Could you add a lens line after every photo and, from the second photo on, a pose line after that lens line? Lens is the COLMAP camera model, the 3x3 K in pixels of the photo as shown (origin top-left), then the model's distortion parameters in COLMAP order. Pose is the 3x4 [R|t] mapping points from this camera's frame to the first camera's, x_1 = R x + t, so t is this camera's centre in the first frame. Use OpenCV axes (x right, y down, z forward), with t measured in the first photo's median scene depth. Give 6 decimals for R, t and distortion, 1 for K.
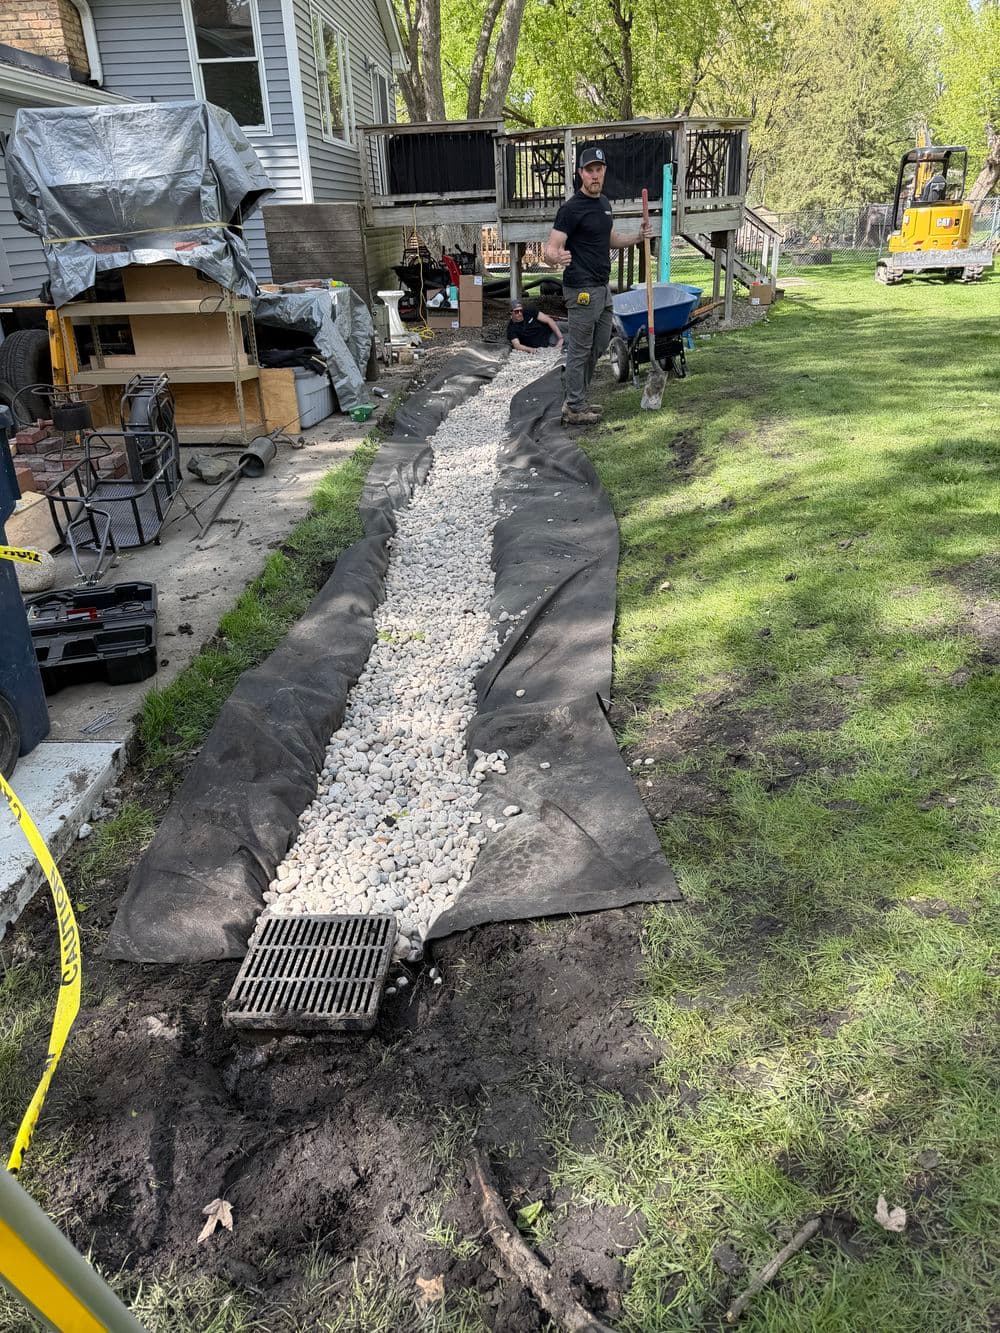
lens RADIAL K [[977.5, 0, 493.0], [0, 977.5, 664.2], [0, 0, 1]] dist [0.029061, -0.007796]
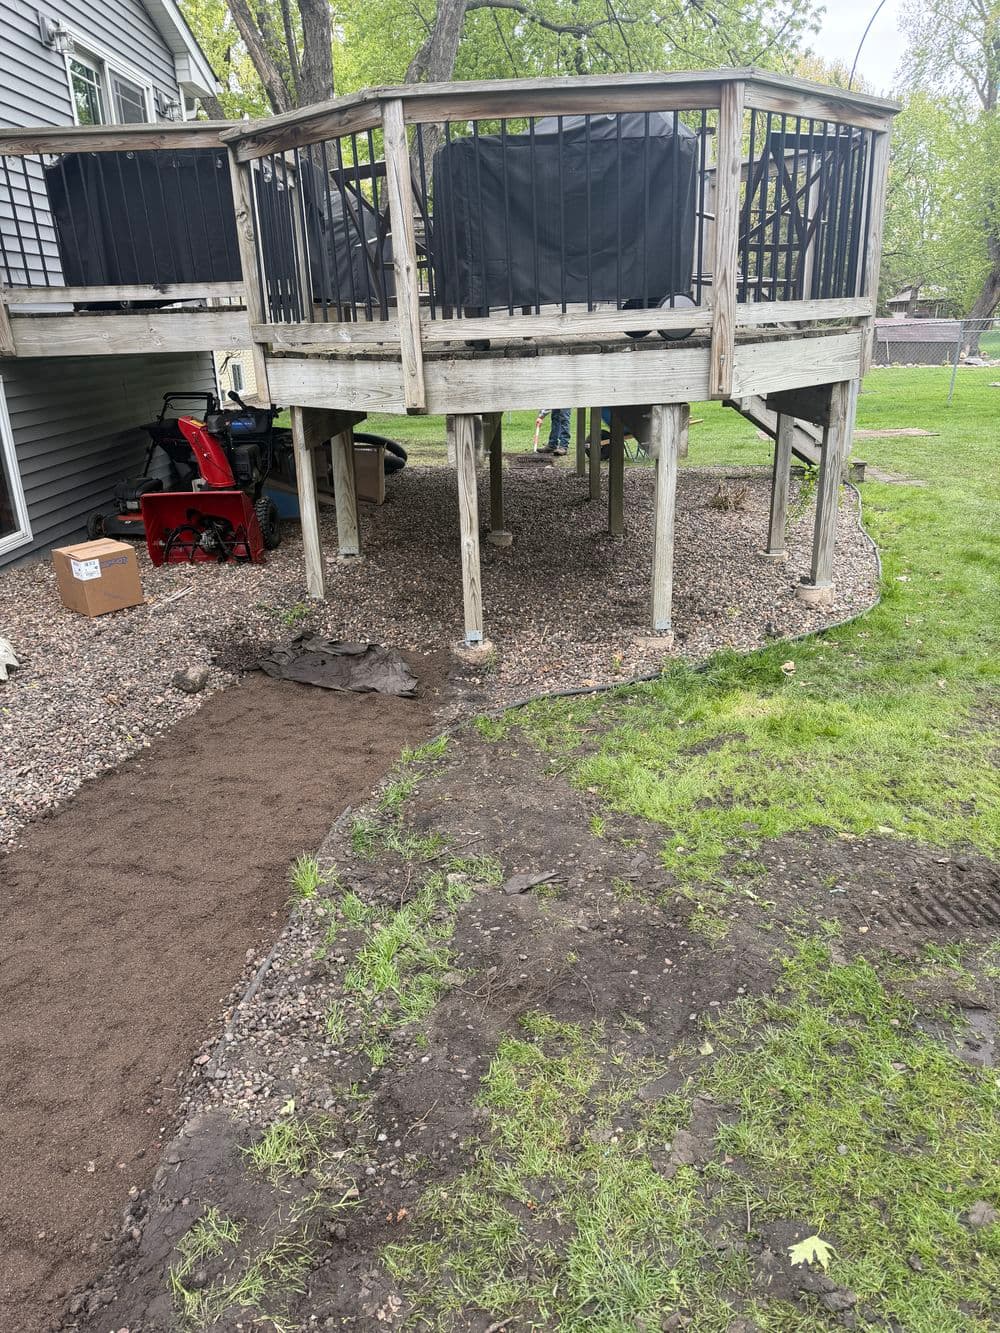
lens RADIAL K [[977.5, 0, 493.0], [0, 977.5, 664.2], [0, 0, 1]] dist [0.029061, -0.007796]
pose [[0.999764, 0.004147, 0.021335, 0.197154], [-0.002123, 0.995570, -0.094003, -0.607100], [-0.021630, 0.093936, 0.995343, 1.294965]]
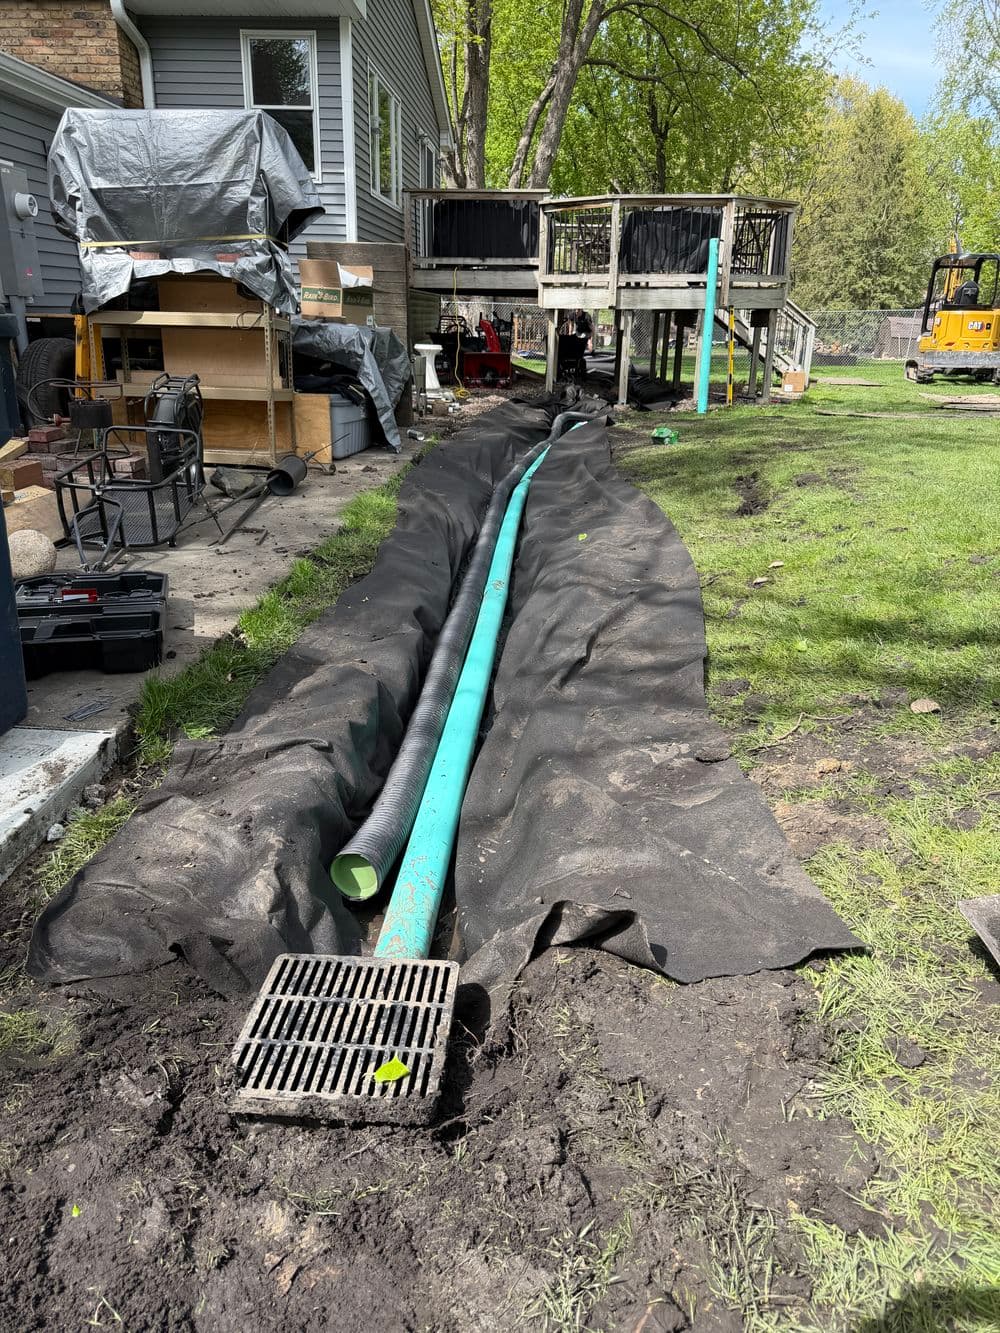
lens RADIAL K [[987.6, 0, 500.0], [0, 987.6, 666.5], [0, 0, 1]] dist [0.001613, 0.006384]
pose [[0.998325, 0.057847, 0.001052, -0.028647], [-0.057564, 0.994940, -0.082343, 0.031772], [-0.005810, 0.082144, 0.996604, 0.082221]]
